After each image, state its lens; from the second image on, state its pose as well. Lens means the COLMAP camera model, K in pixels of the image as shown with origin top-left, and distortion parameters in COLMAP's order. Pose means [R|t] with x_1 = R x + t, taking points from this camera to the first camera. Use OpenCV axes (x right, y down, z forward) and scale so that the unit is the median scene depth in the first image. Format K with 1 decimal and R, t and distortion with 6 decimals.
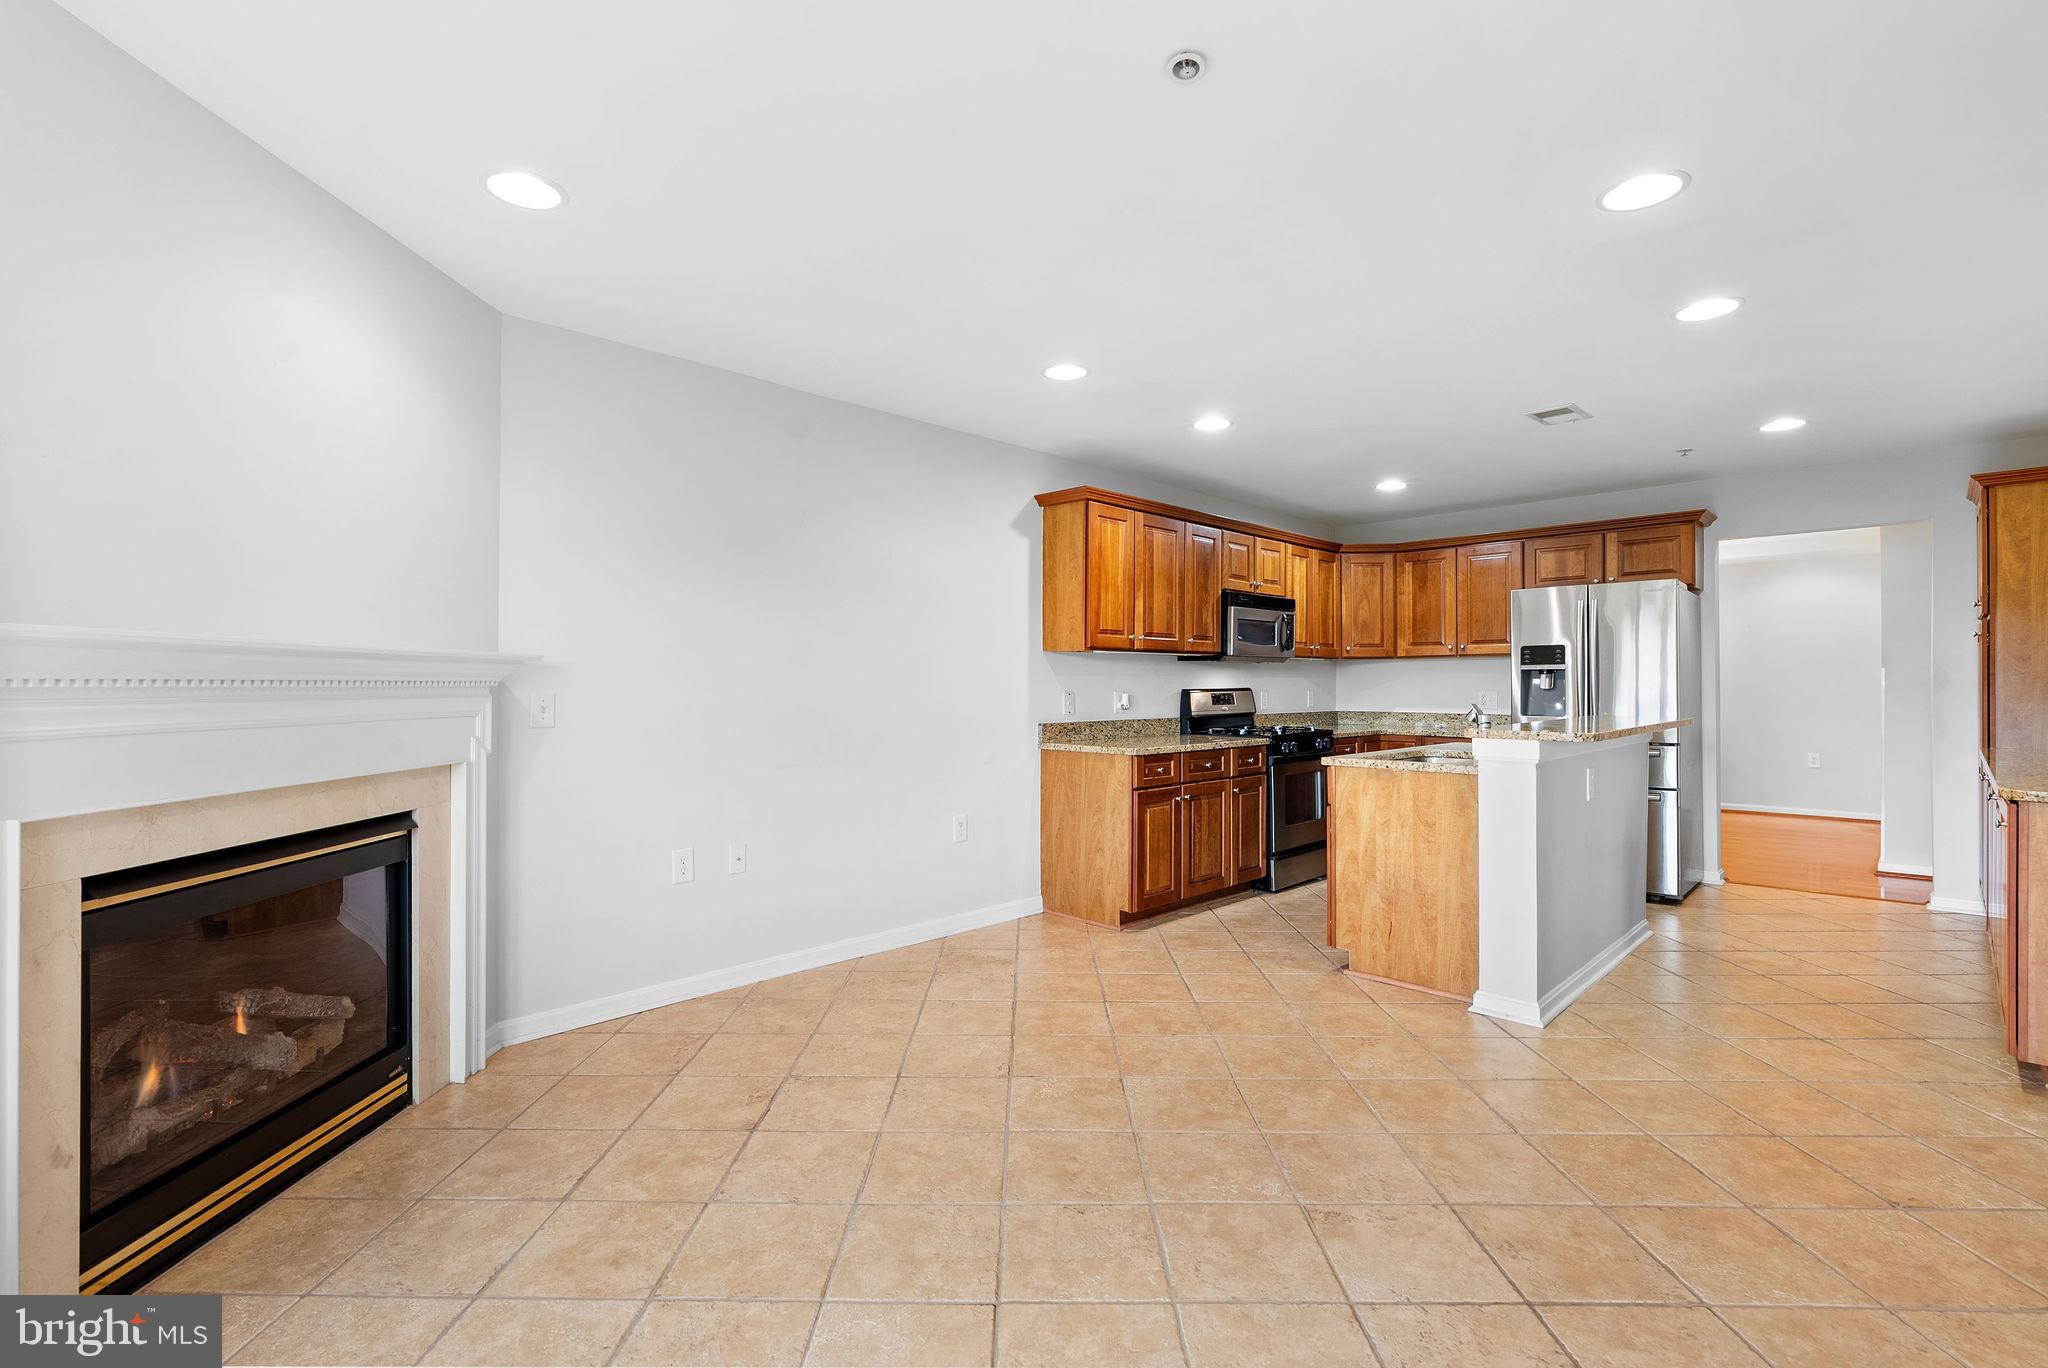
lens RADIAL K [[926.9, 0, 1015.0], [0, 926.9, 674.0], [0, 0, 1]] dist [-0.003090, -0.000501]
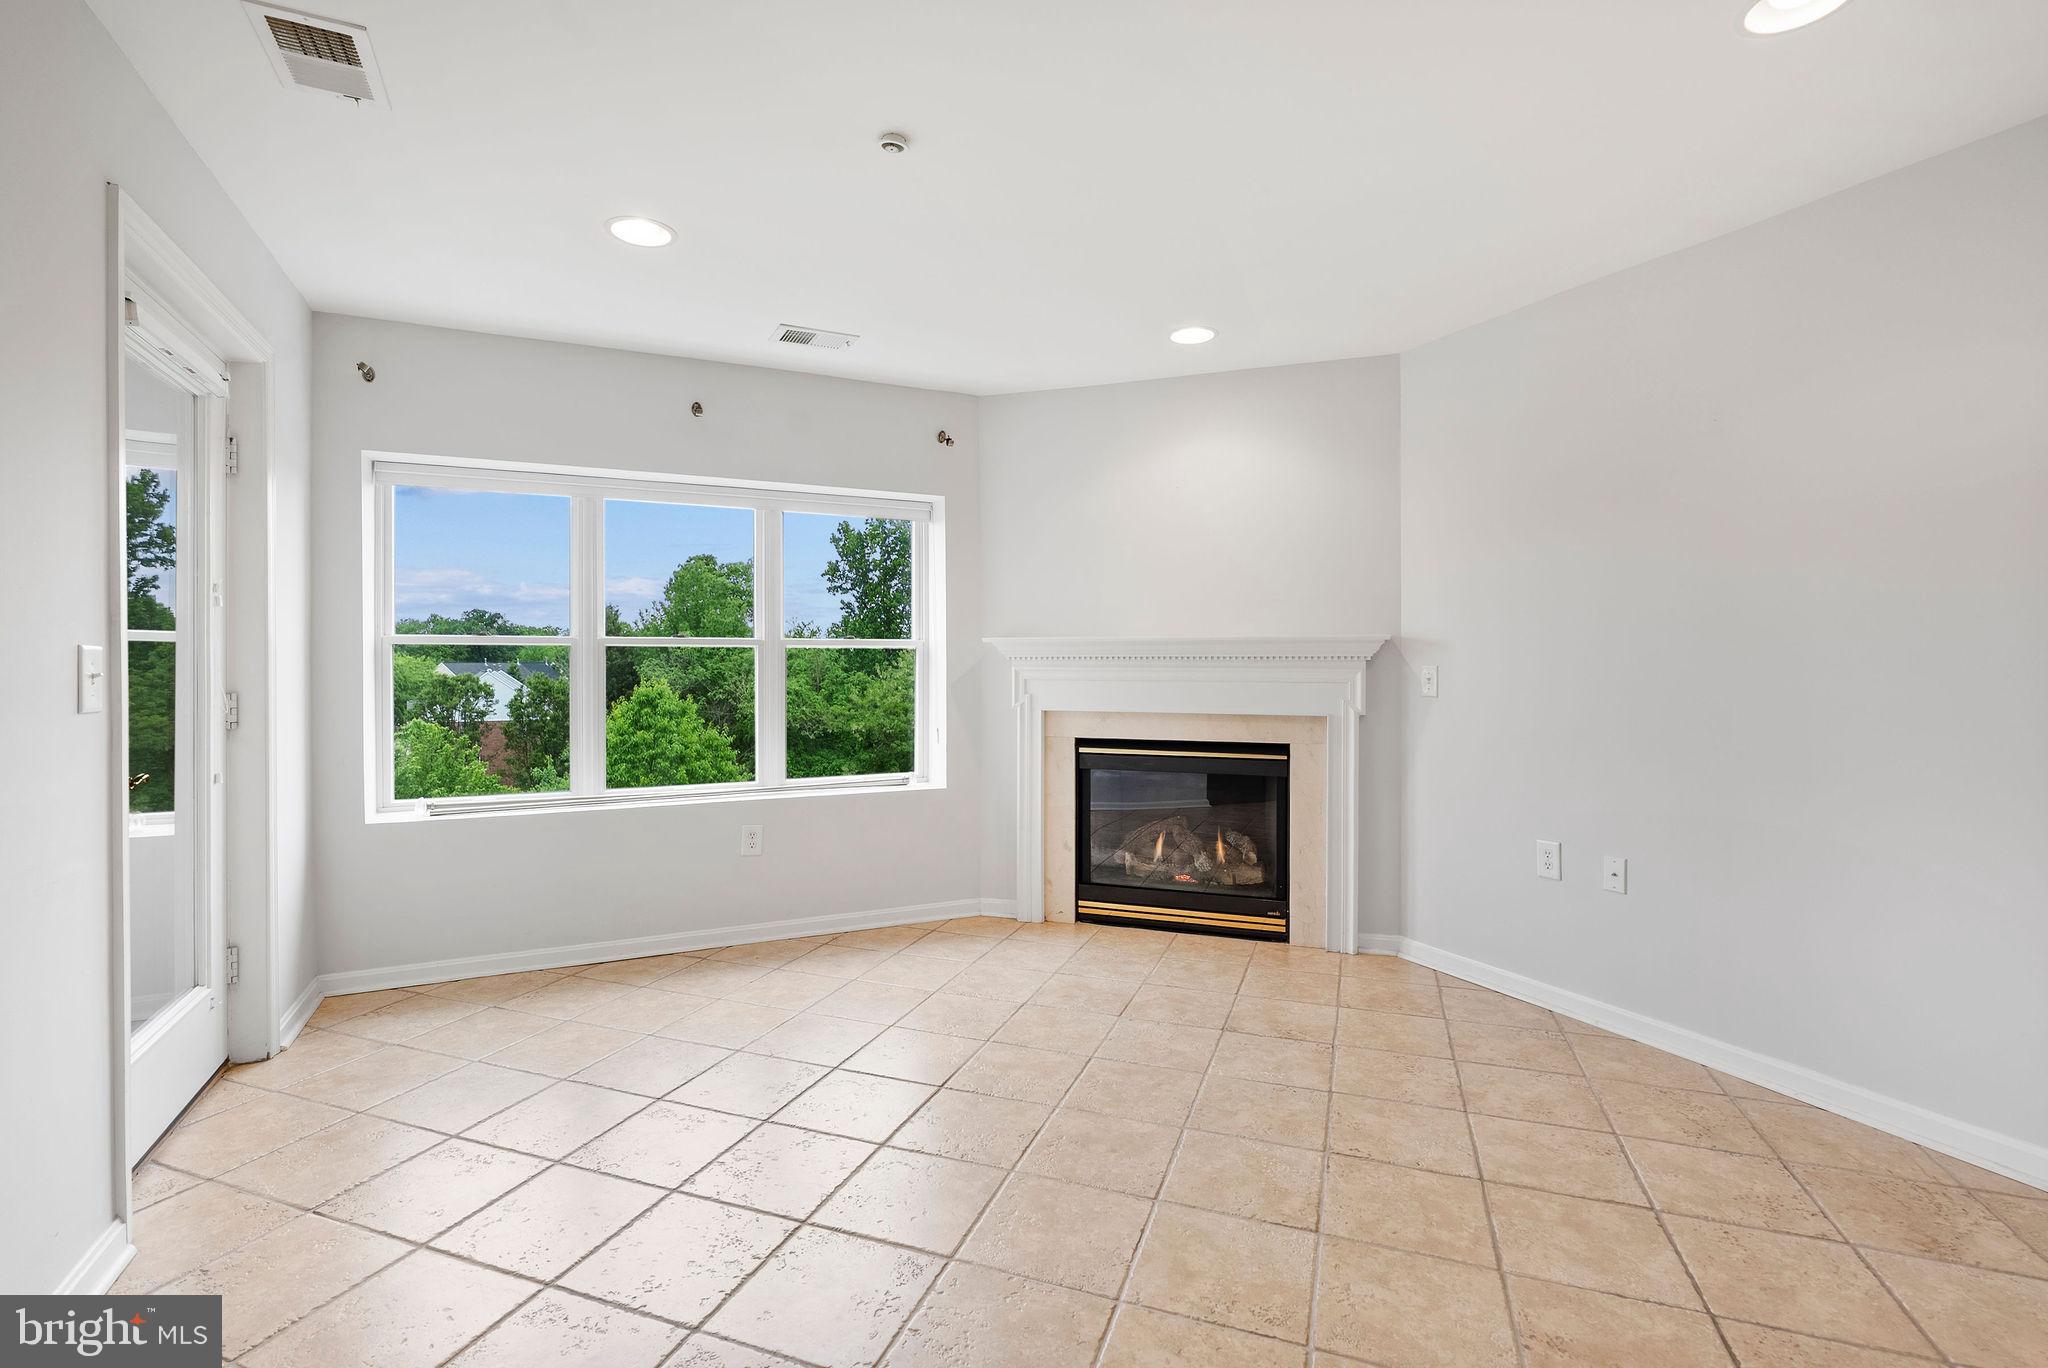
lens RADIAL K [[928.5, 0, 1020.8], [0, 928.5, 666.9], [0, 0, 1]] dist [-0.003683, -0.000647]
pose [[-0.326763, 0.007752, -0.945075, 0.609580], [0.009888, 0.999940, 0.004784, 0.009270], [0.945055, -0.007781, -0.326820, 0.747558]]
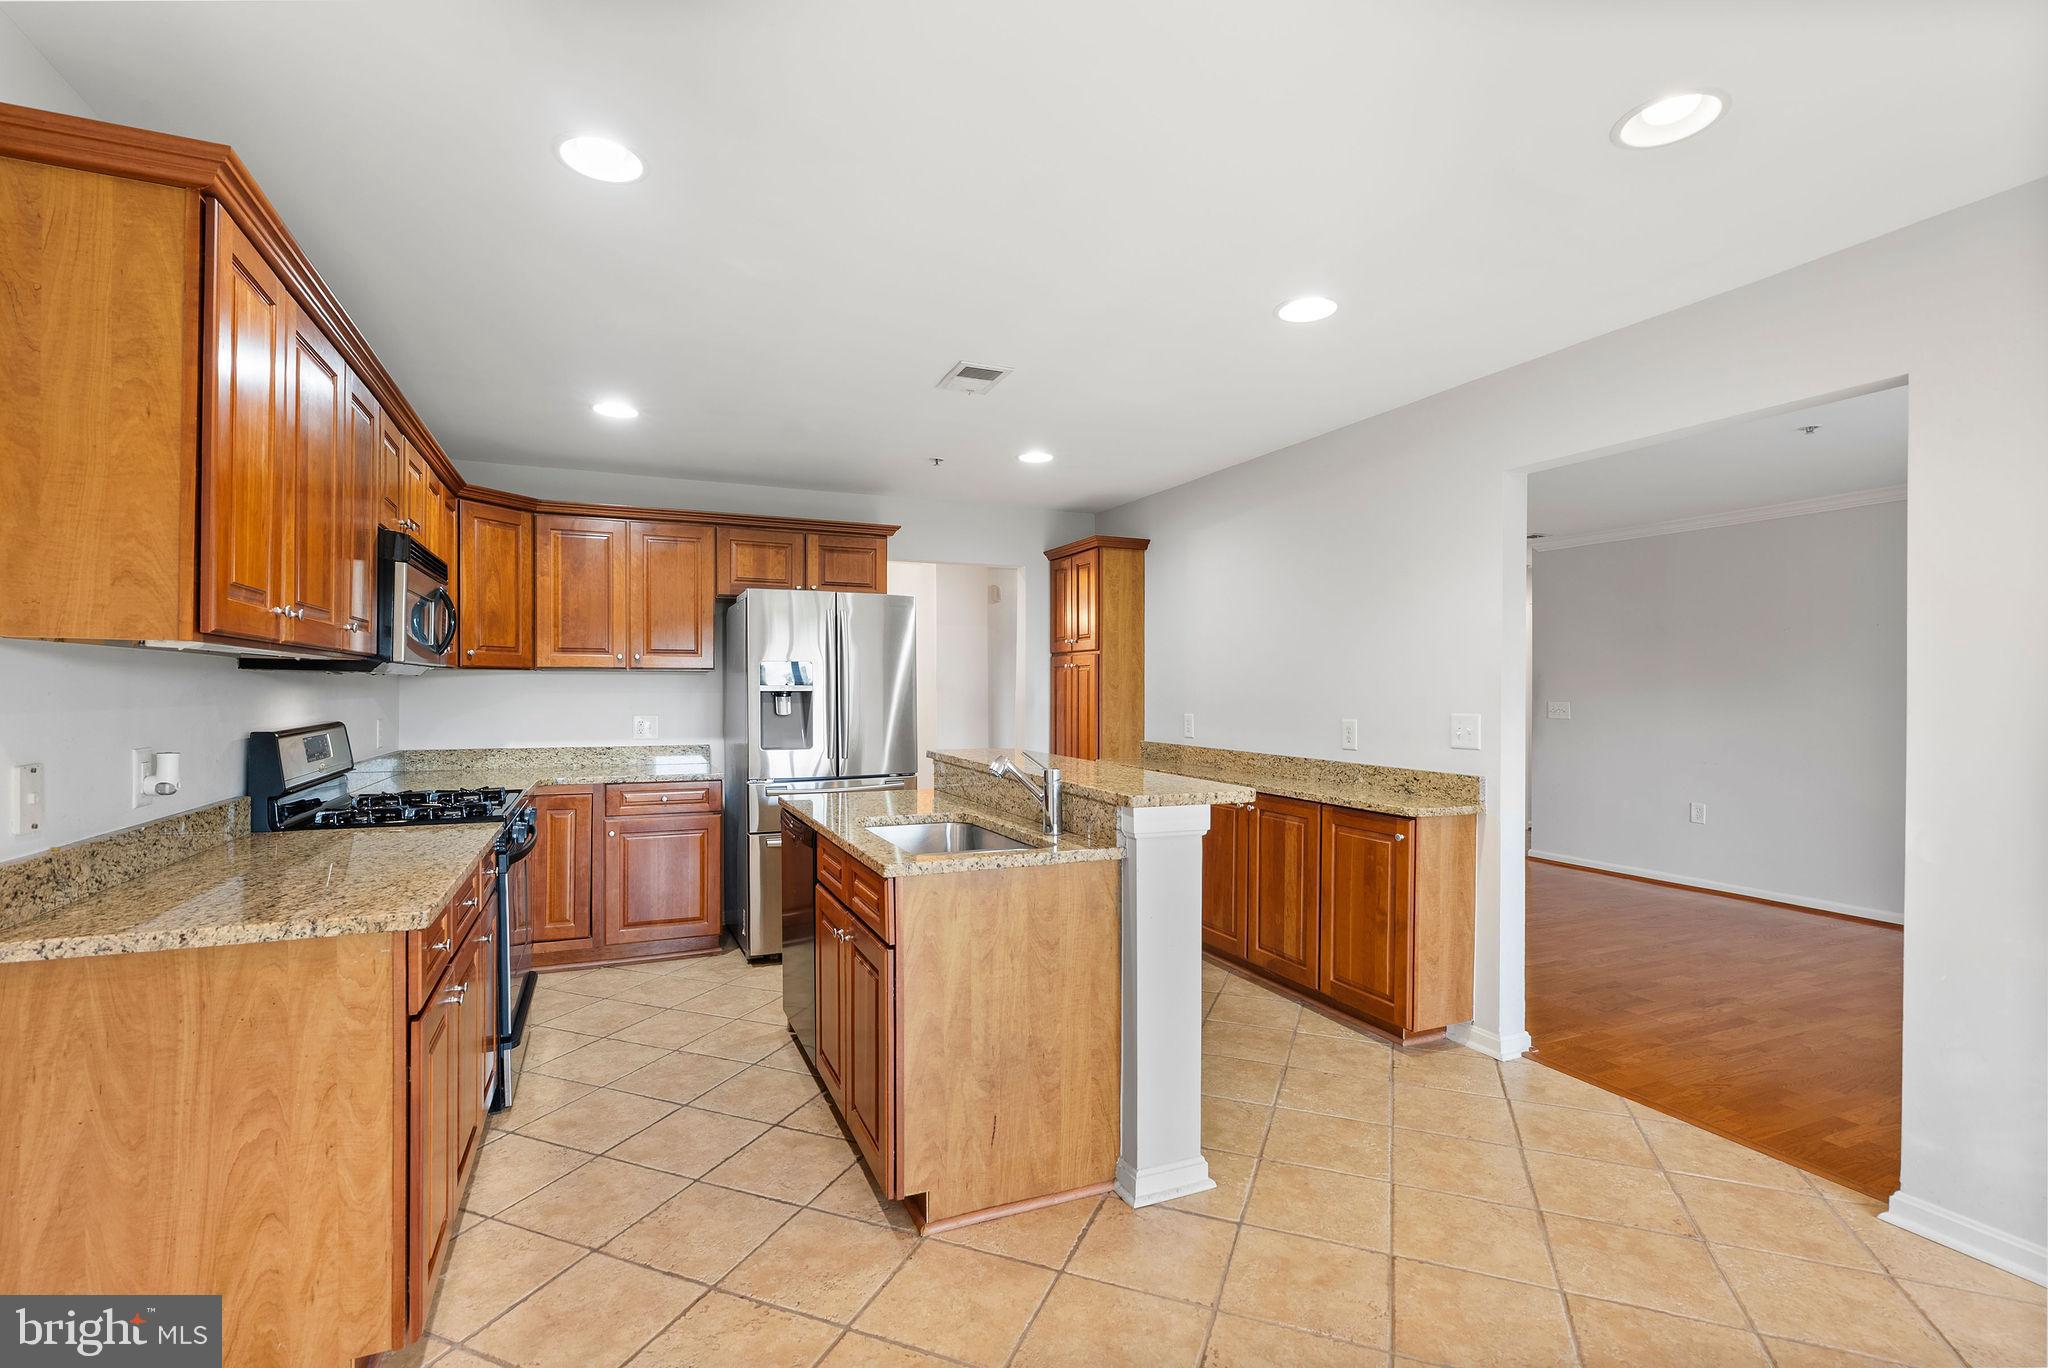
lens RADIAL K [[934.4, 0, 1018.1], [0, 934.4, 690.3], [0, 0, 1]] dist [-0.002215, -0.000204]
pose [[0.359684, 0.002179, 0.933072, -0.162091], [-0.015103, 0.999880, 0.003487, -0.016889], [-0.932952, -0.015346, 0.359674, 0.738903]]
